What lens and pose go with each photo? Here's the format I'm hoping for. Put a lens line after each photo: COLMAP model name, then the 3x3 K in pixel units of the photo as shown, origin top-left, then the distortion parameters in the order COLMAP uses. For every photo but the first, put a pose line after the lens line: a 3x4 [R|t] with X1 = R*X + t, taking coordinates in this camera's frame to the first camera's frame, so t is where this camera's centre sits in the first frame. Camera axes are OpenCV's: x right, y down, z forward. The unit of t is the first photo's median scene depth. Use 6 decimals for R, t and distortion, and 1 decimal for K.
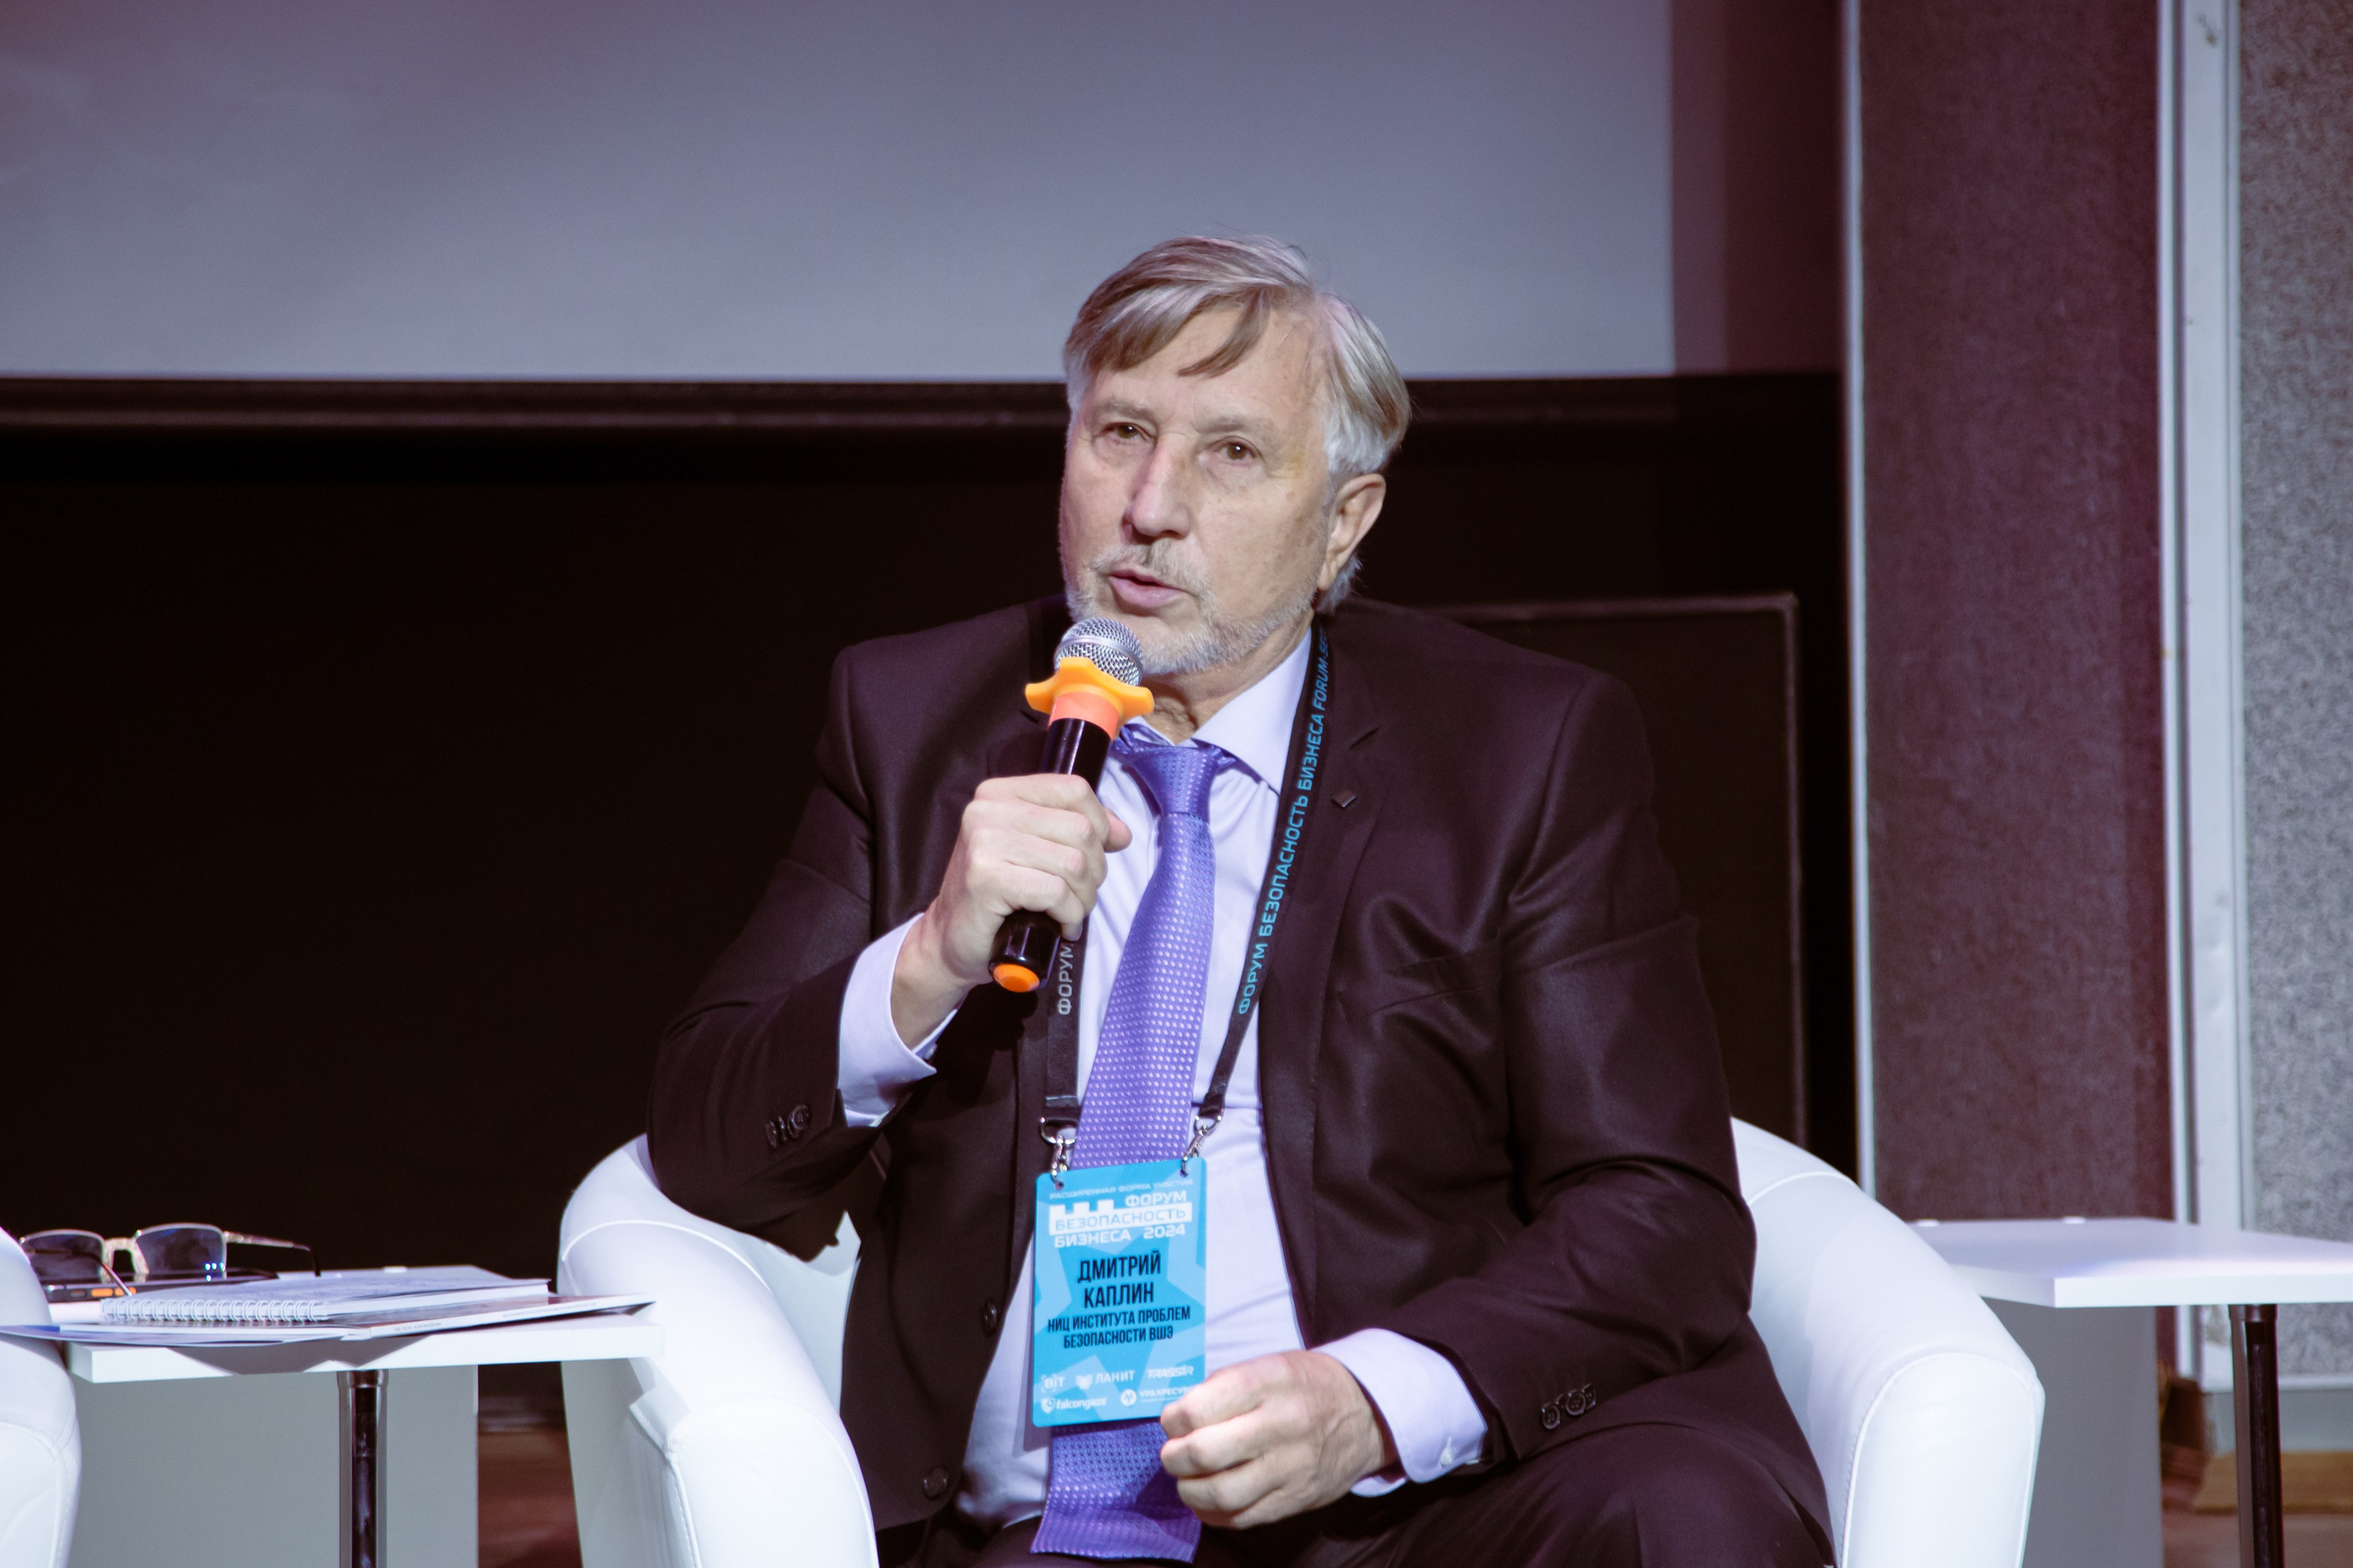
lens RADIAL K [[6592.5, 0, 1151.8], [0, 6592.5, 709.1], [0, 0, 1]] dist [0.501006, 0.000000]
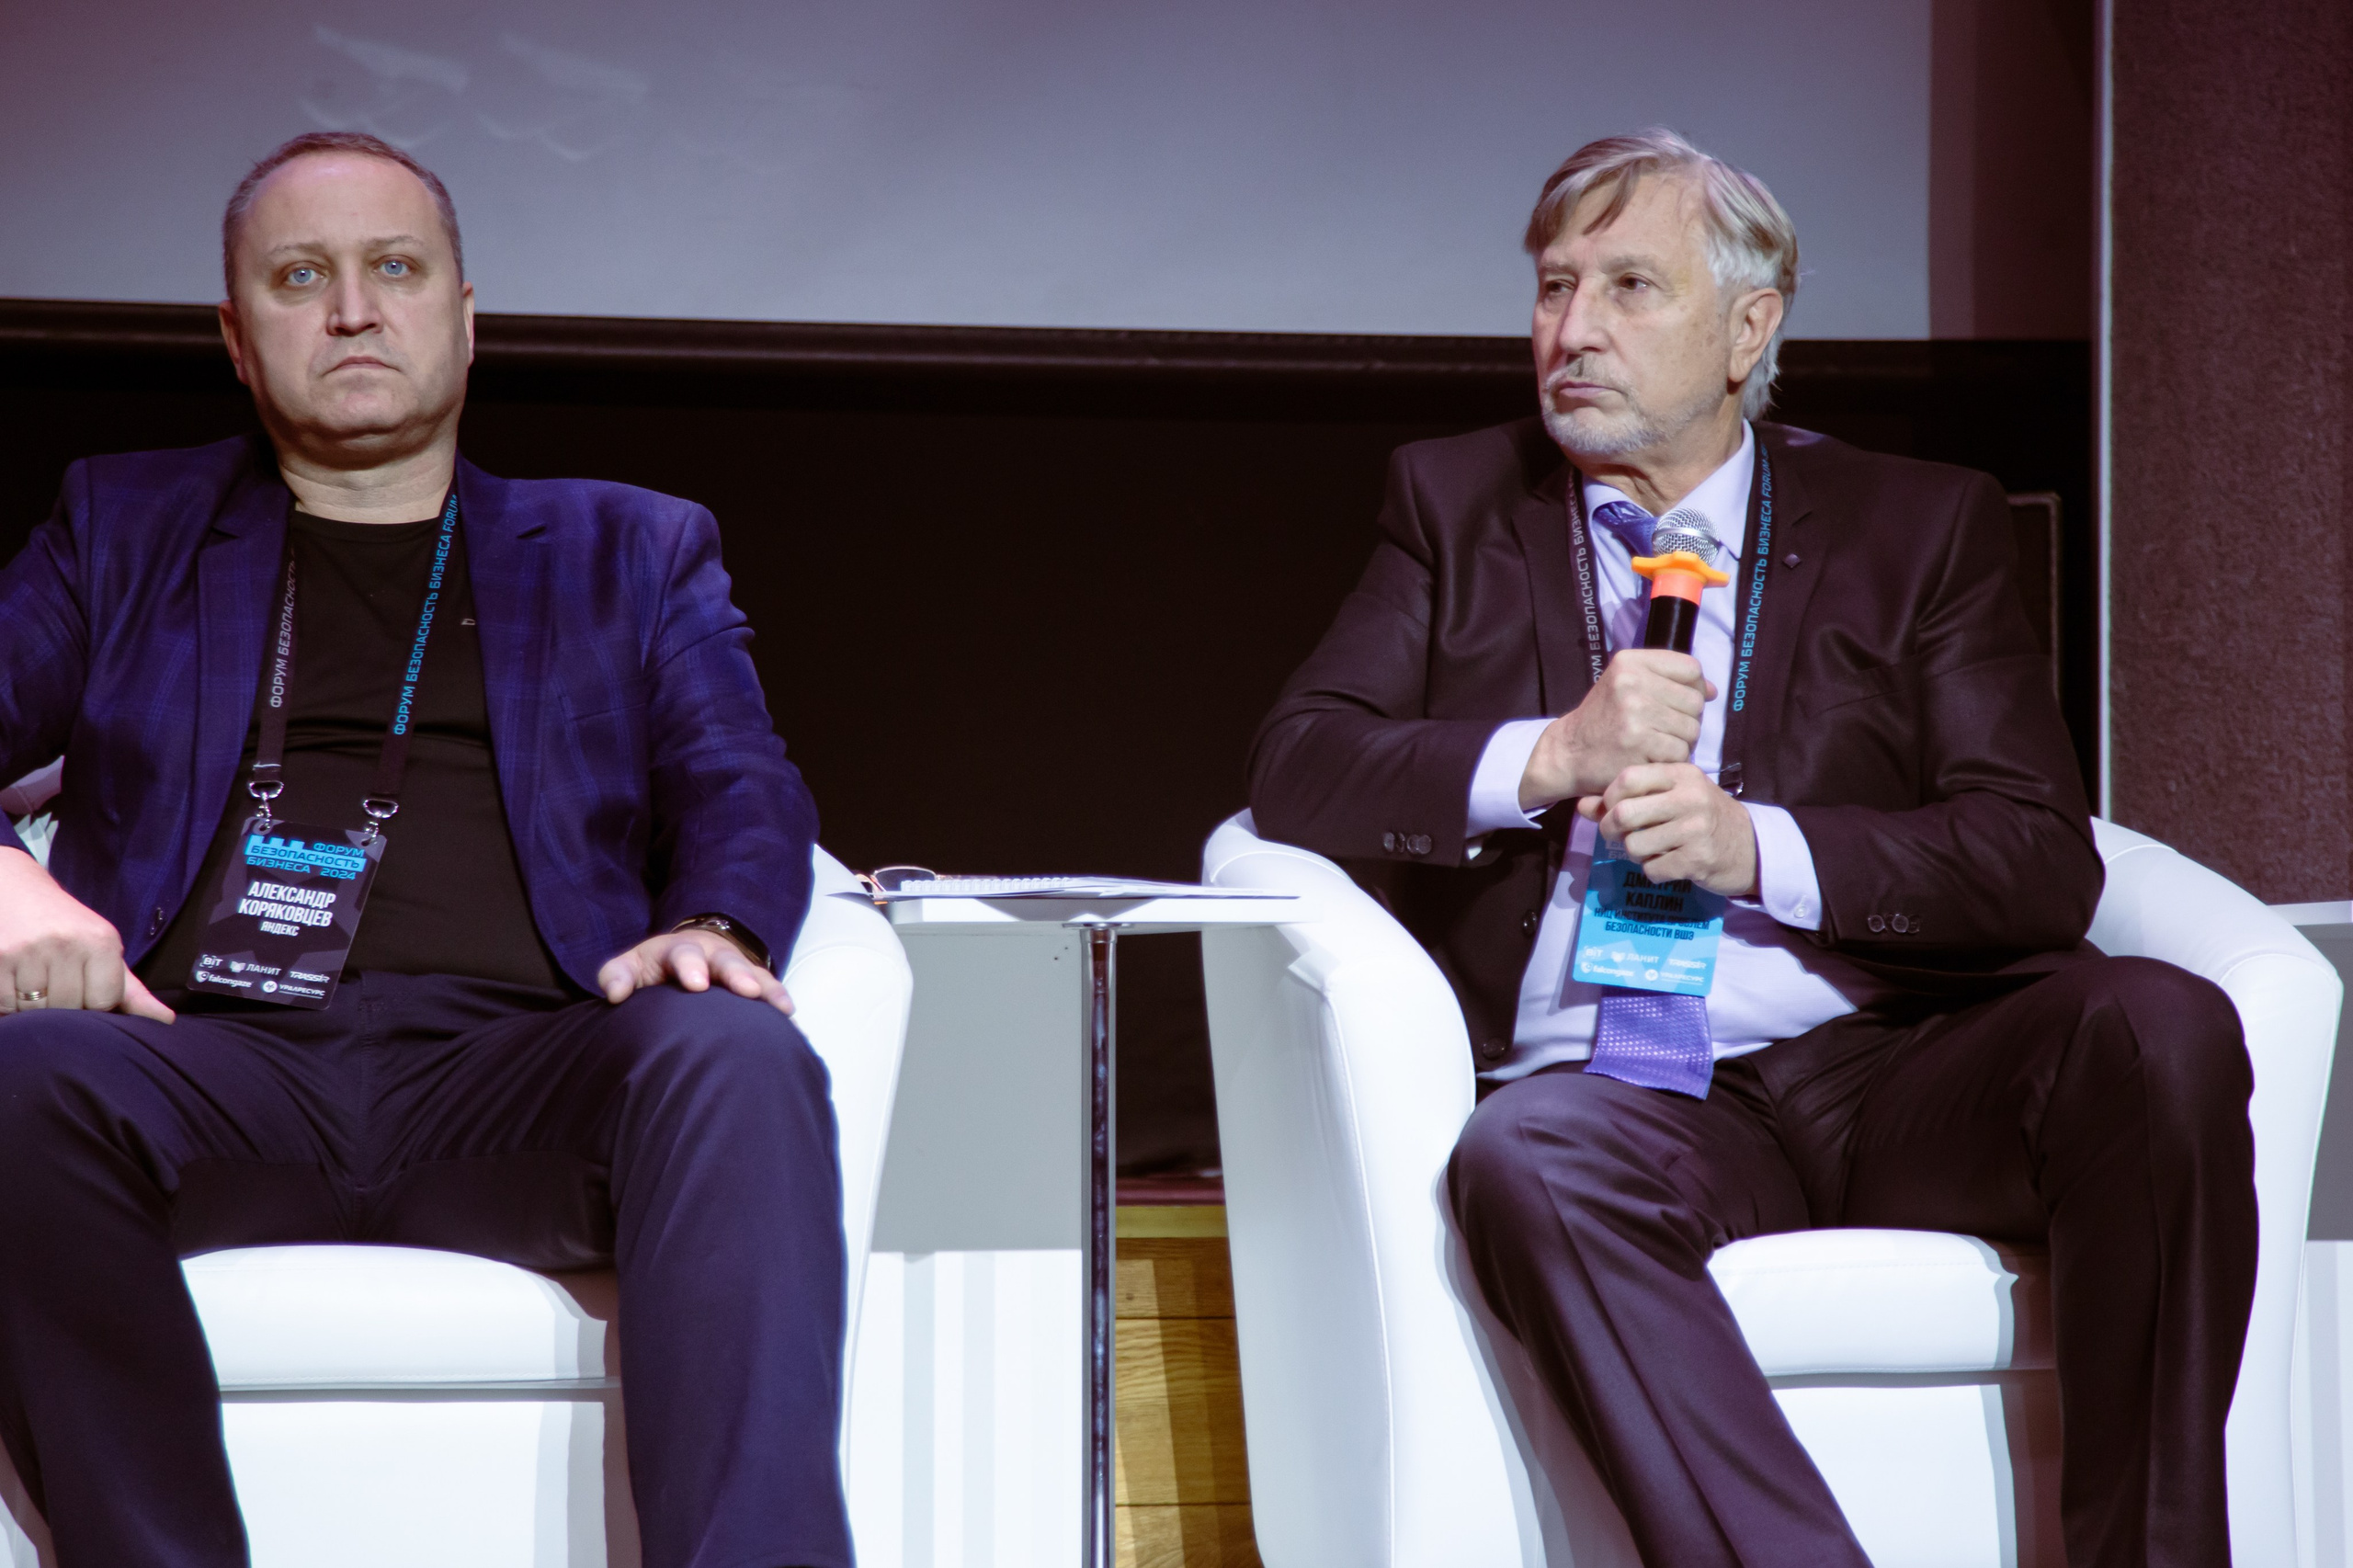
lens RADIAL K [[6592.5, 0, 1167.6], [0, 6592.5, 789.0], [0, 0, 1]] dist [0.501006, 0.000000]
pose [[0.999657, 0.016981, 0.019924, -0.095171], [-0.016340, 0.999357, -0.031911, 0.082779], [-0.020453, 0.031575, 0.999292, -0.235937]]
